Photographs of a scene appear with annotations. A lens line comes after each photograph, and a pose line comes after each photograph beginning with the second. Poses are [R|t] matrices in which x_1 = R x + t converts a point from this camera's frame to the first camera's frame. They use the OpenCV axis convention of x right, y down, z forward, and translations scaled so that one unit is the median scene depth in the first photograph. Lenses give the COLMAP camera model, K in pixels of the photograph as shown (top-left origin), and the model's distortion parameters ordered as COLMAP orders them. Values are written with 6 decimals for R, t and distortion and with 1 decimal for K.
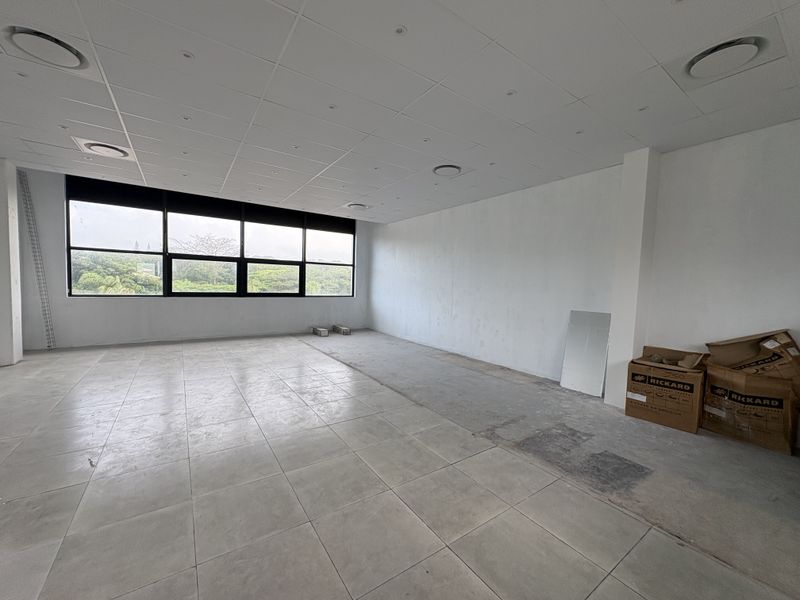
lens RADIAL K [[319.5, 0, 397.7], [0, 319.5, 301.2], [0, 0, 1]] dist [0.000913, 0.000147]
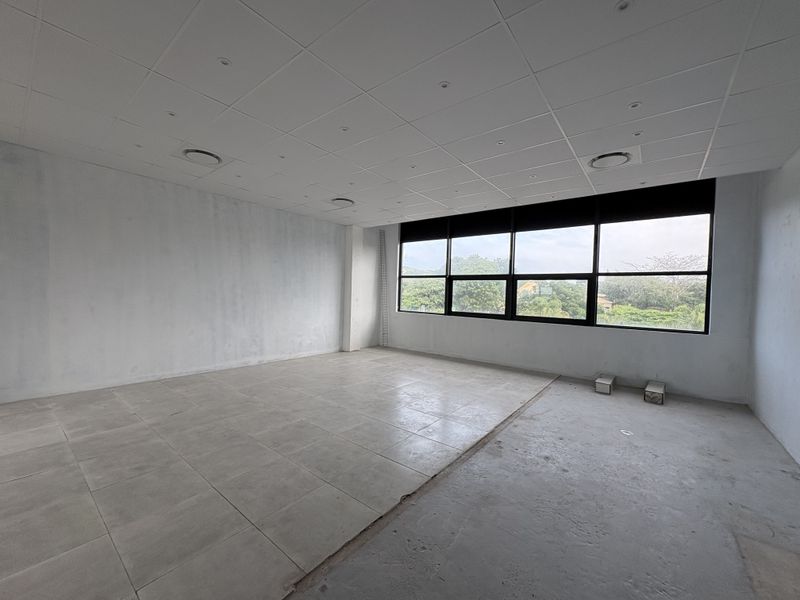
lens RADIAL K [[319.5, 0, 400.3], [0, 319.5, 298.7], [0, 0, 1]] dist [0.000913, 0.000147]
pose [[0.297296, -0.008753, -0.954745, 0.253718], [-0.076356, 0.996537, -0.032912, -0.020389], [0.951727, 0.082686, 0.295598, 0.481536]]
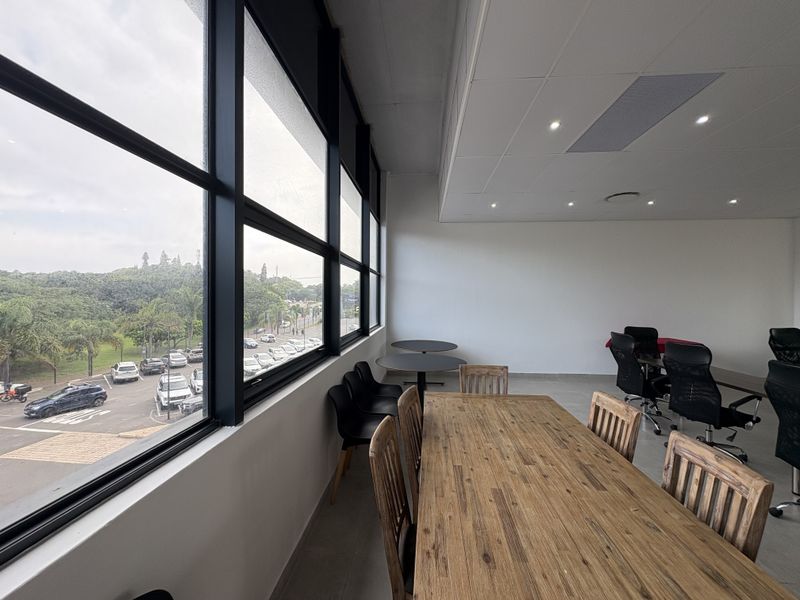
lens RADIAL K [[322.6, 0, 399.2], [0, 322.6, 298.0], [0, 0, 1]] dist [-0.001474, 0.001048]
pose [[0.621209, -0.021632, 0.783346, -0.742287], [0.057352, 0.998193, -0.017917, -0.067484], [-0.781543, 0.056056, 0.621328, 0.745312]]
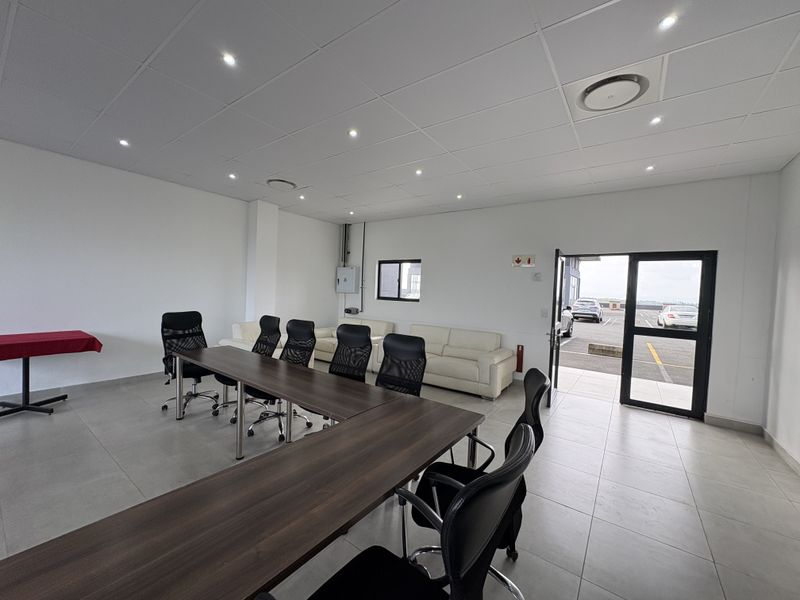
lens RADIAL K [[319.5, 0, 401.2], [0, 319.5, 299.5], [0, 0, 1]] dist [0.000913, 0.000147]
pose [[-0.341121, -0.063608, 0.937865, -0.431226], [0.006347, 0.997529, 0.069963, -0.034579], [-0.939998, 0.029819, -0.339874, 0.411333]]
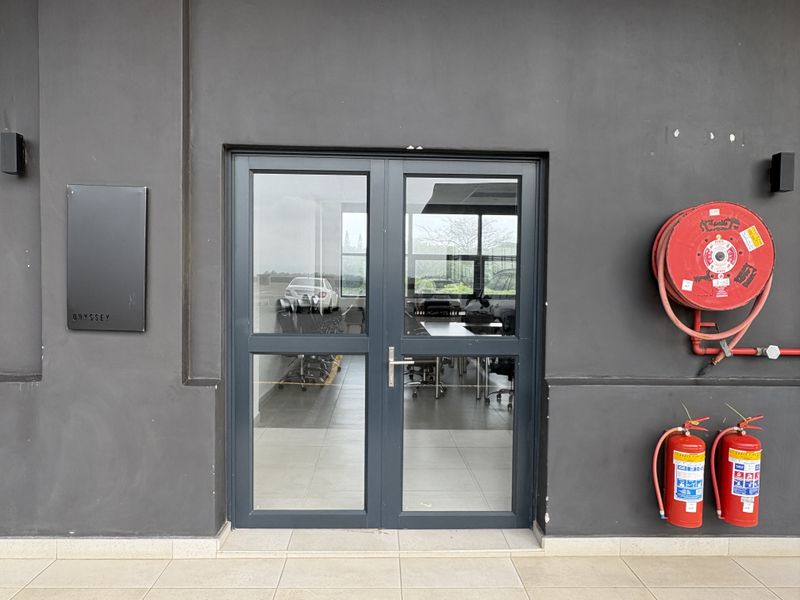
lens RADIAL K [[569.3, 0, 397.1], [0, 569.3, 303.0], [0, 0, 1]] dist [-0.003502, -0.004330]
pose [[0.840112, 0.006332, -0.542375, 0.193773], [-0.019477, 0.999639, -0.018498, 0.033027], [0.542063, 0.026105, 0.839933, -0.482364]]
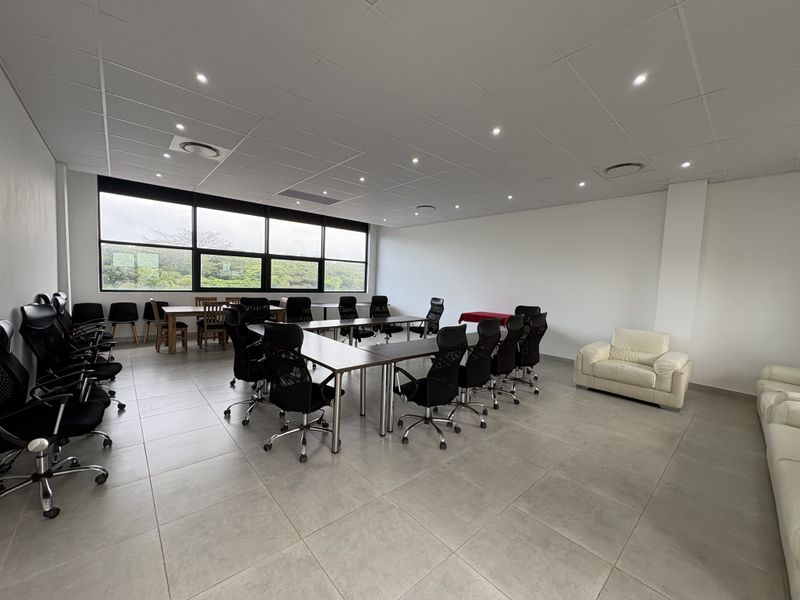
lens RADIAL K [[319.5, 0, 400.5], [0, 319.5, 304.6], [0, 0, 1]] dist [0.000913, 0.000147]
pose [[0.993105, 0.001692, 0.117213, -0.189292], [-0.004821, 0.999640, 0.026412, -0.003826], [-0.117126, -0.026794, 0.992756, -0.063965]]
